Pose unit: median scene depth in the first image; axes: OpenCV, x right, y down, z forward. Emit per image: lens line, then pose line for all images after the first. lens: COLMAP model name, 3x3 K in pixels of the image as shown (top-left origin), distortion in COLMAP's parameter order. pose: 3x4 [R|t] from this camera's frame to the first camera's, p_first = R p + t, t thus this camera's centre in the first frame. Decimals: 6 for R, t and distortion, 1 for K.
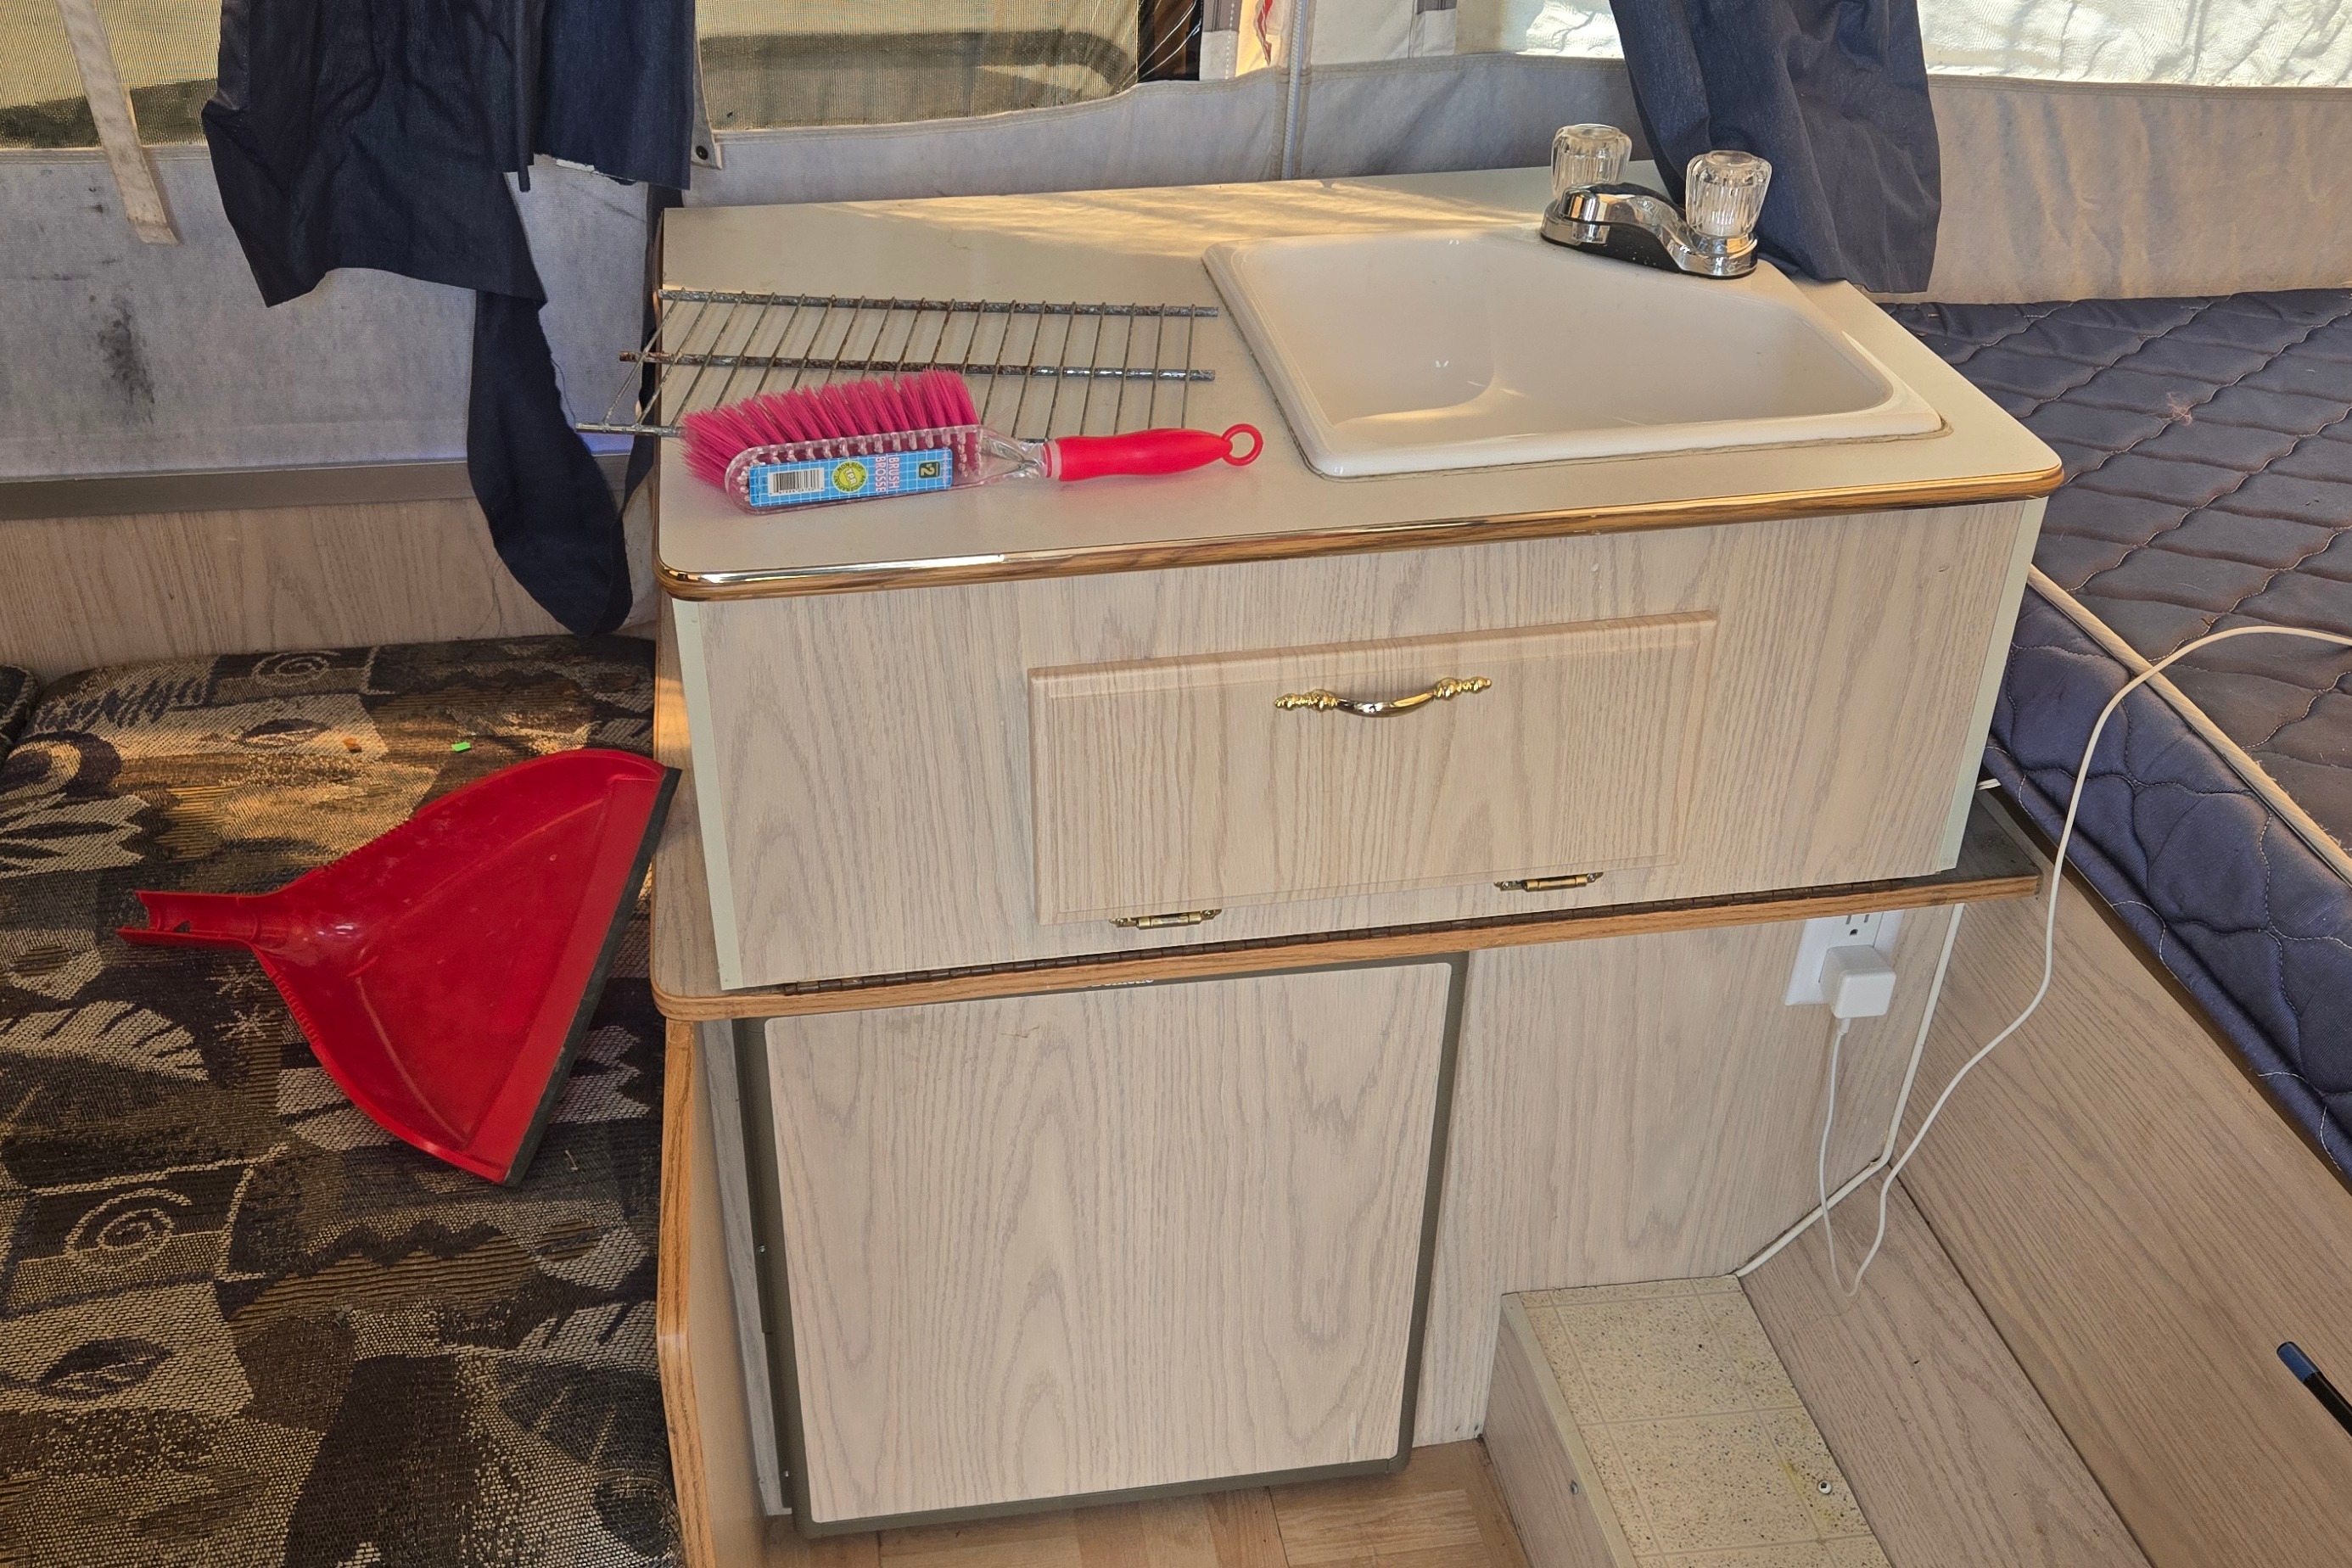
lens RADIAL K [[2280.3, 0, 1097.1], [0, 2280.3, 817.5], [0, 0, 1]] dist [0.062556, 0.000000]
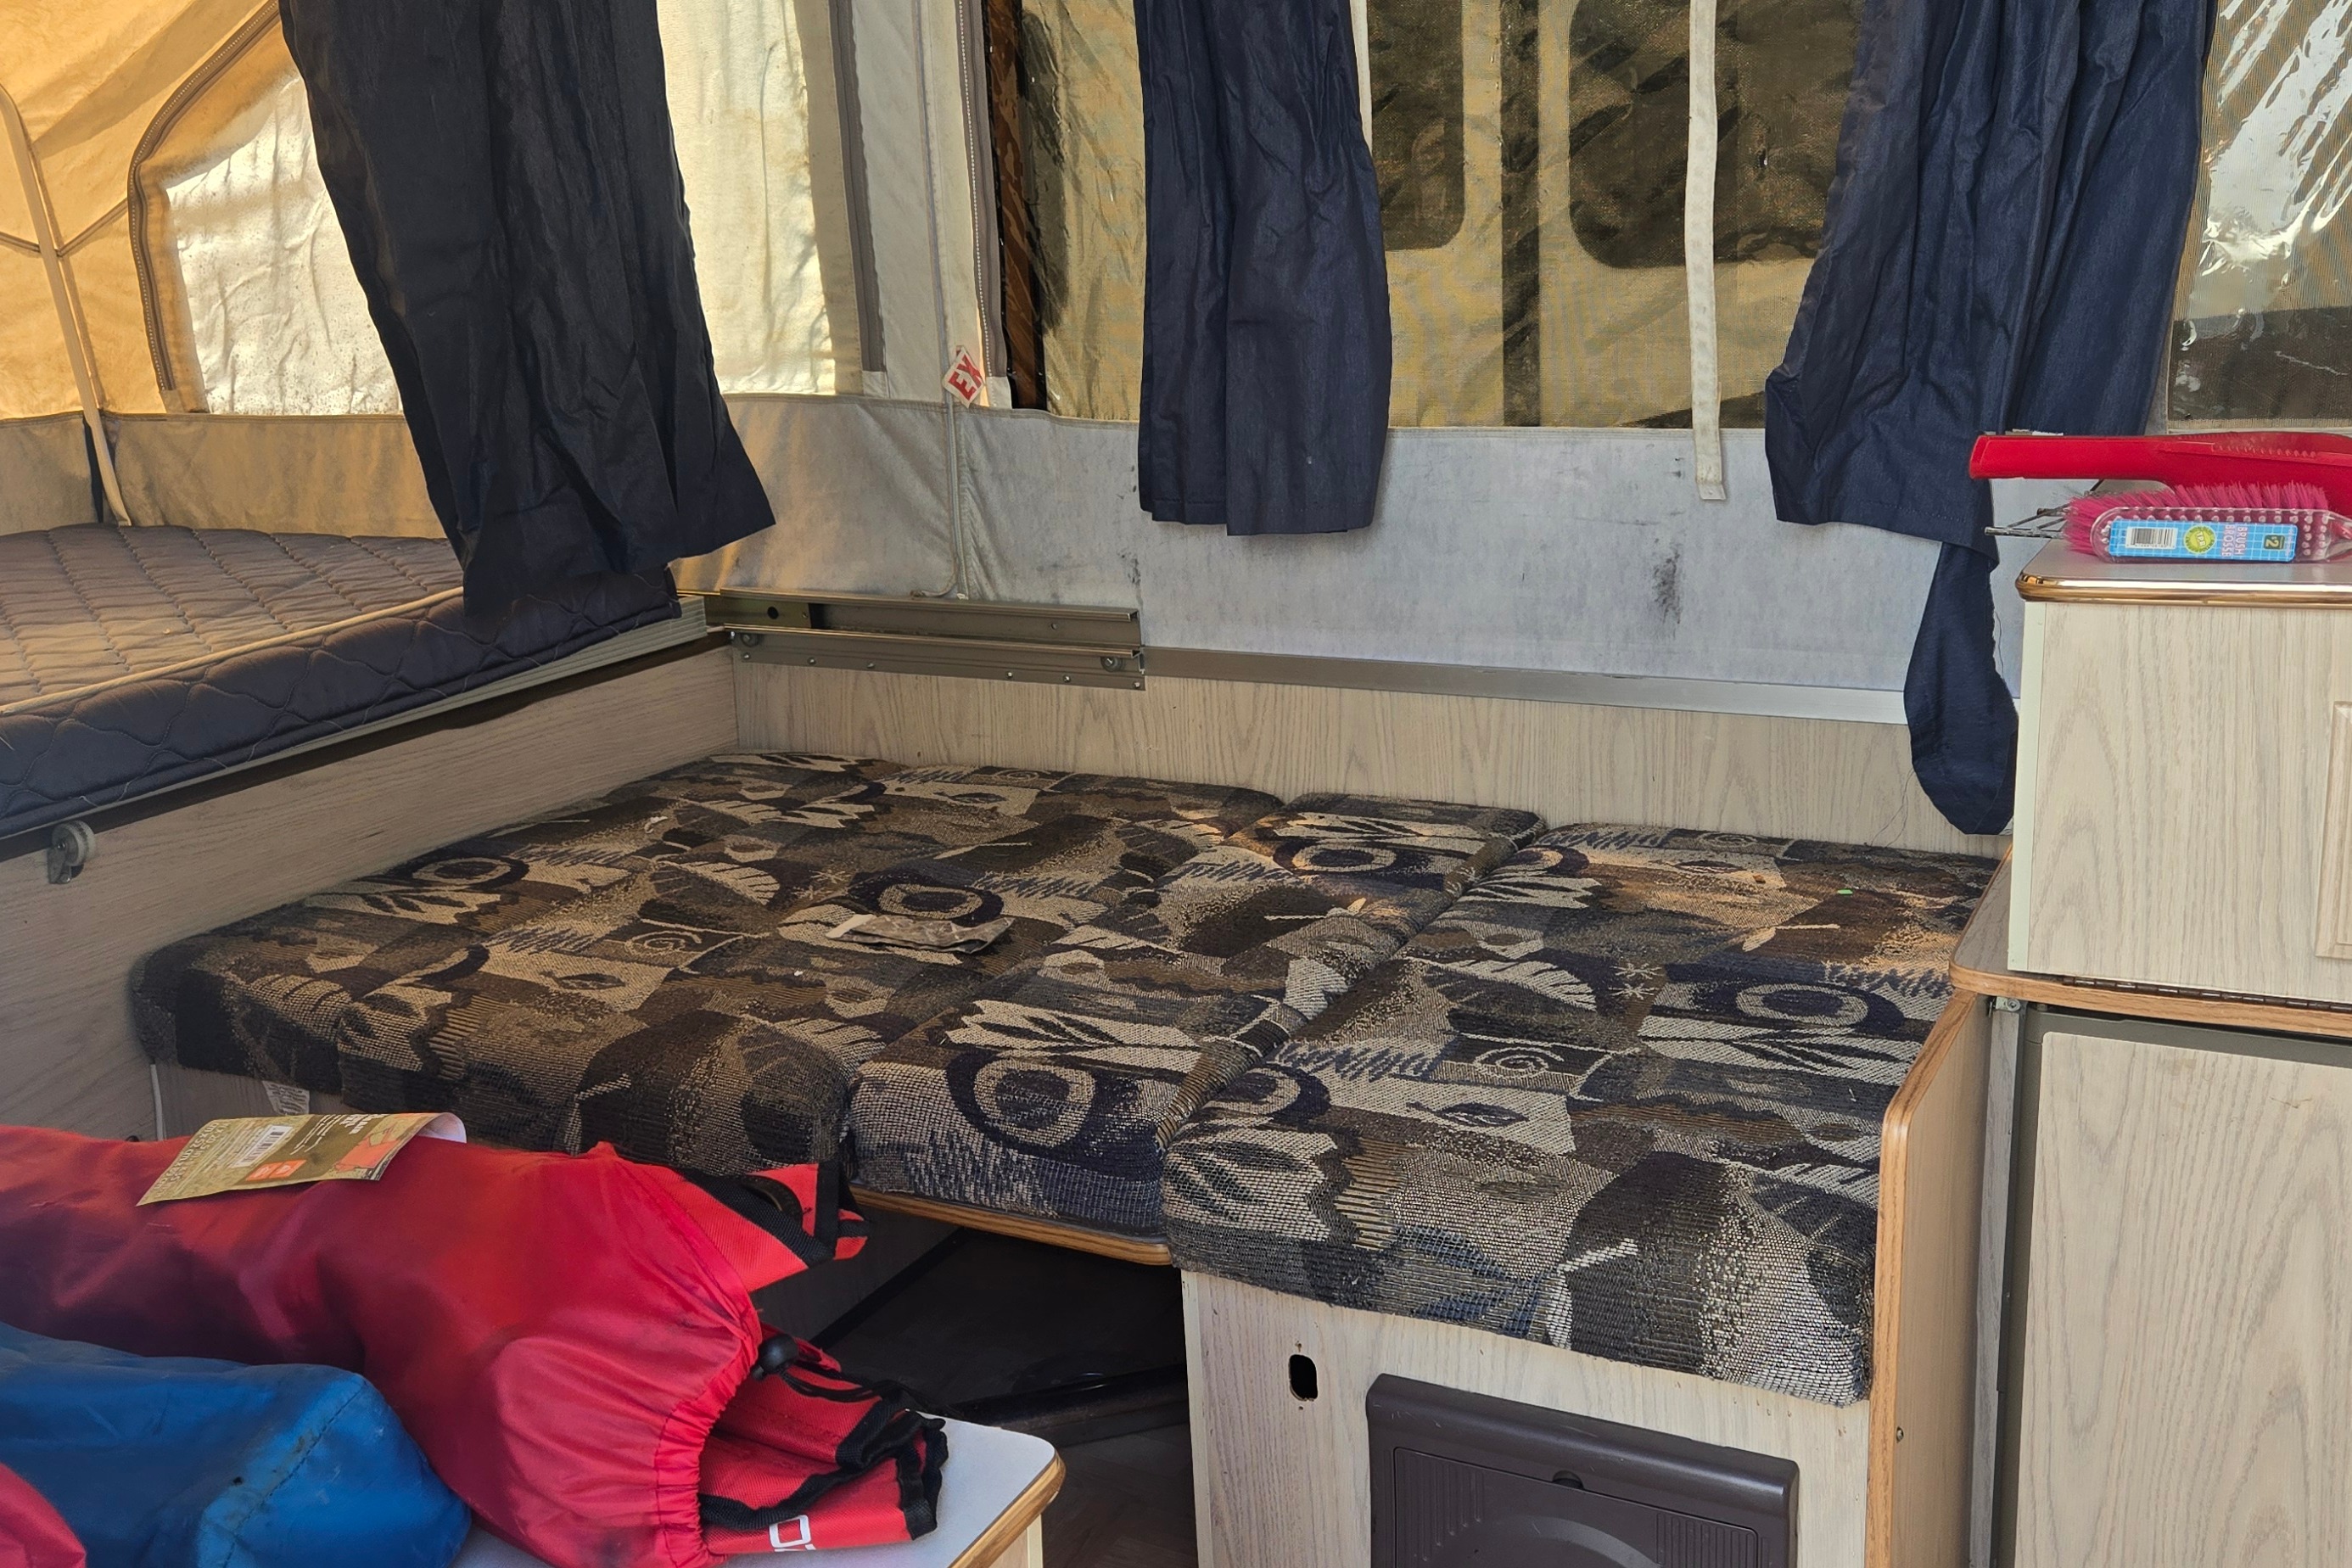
lens RADIAL K [[2280.3, 0, 1175.2], [0, 2280.3, 834.8], [0, 0, 1]] dist [0.062556, 0.000000]
pose [[0.812900, 0.120641, -0.569771, 0.155044], [-0.286695, 0.934458, -0.211173, 0.380160], [0.506951, 0.335014, 0.794208, -0.194658]]
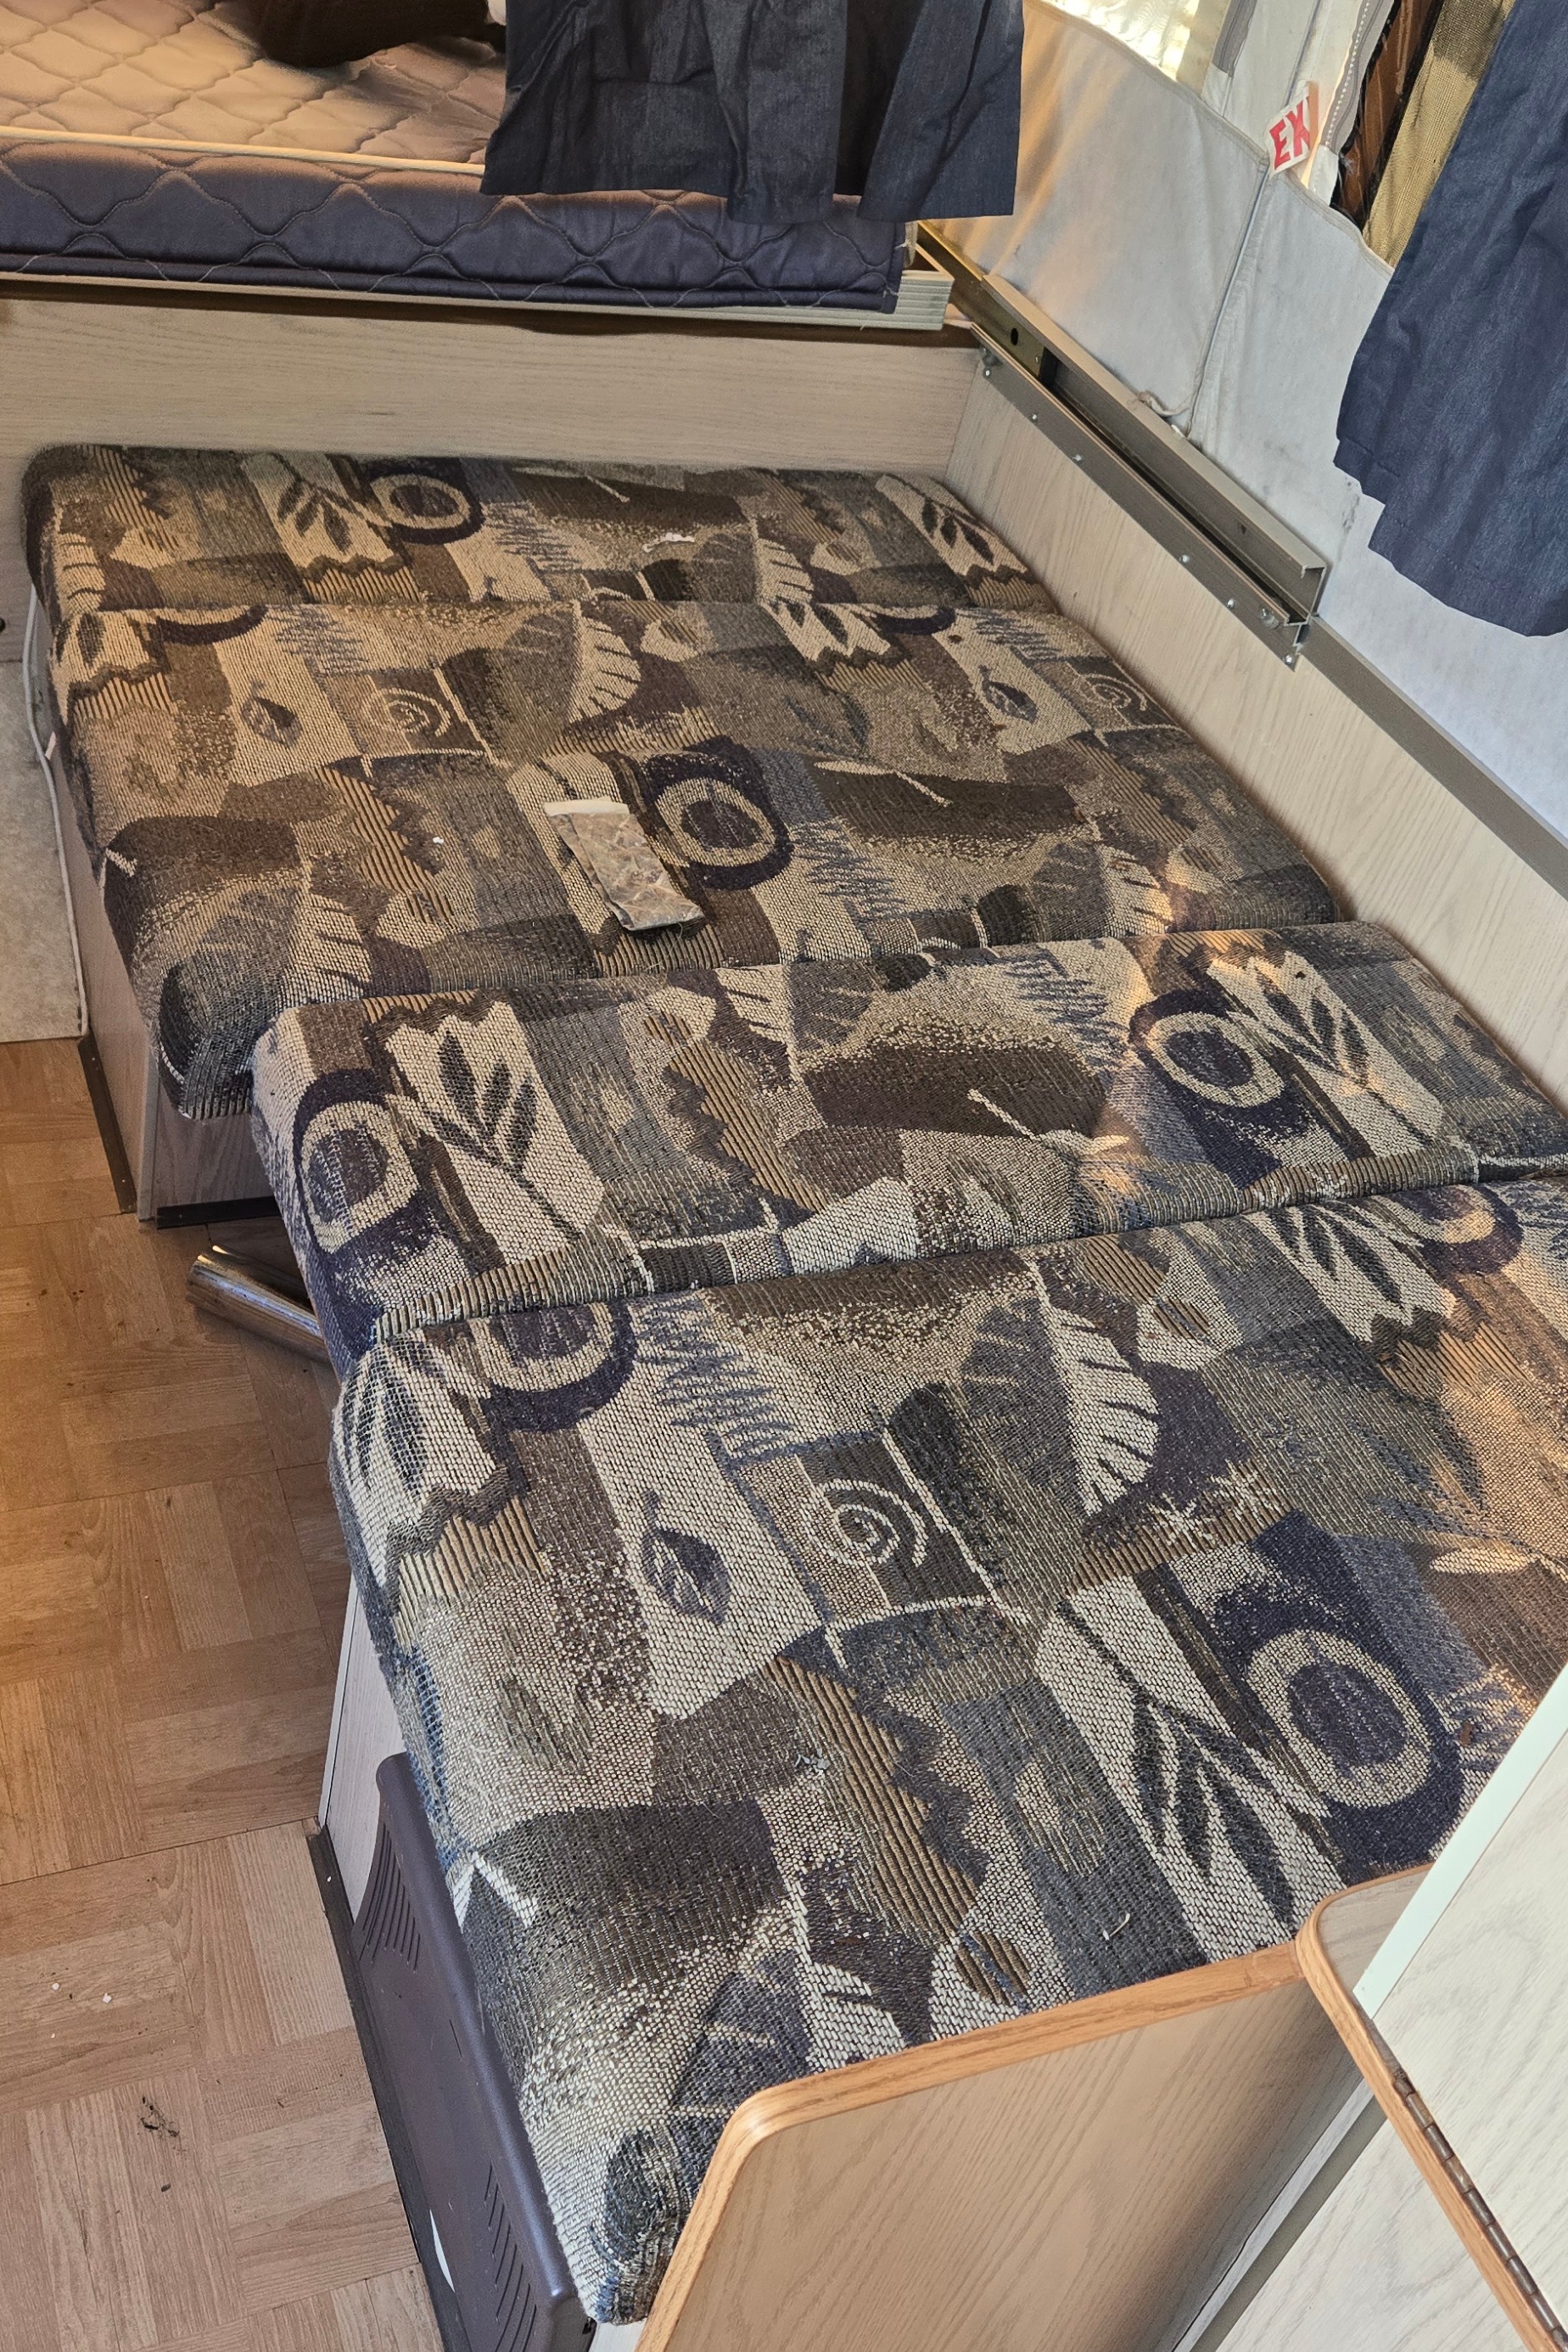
lens RADIAL K [[2280.3, 0, 748.6], [0, 2280.3, 1129.2], [0, 0, 1]] dist [0.062556, 0.000000]
pose [[0.235909, 0.643588, -0.728108, 0.128945], [-0.694367, 0.635817, 0.337034, -0.192460], [0.679854, 0.426064, 0.596881, 0.344578]]
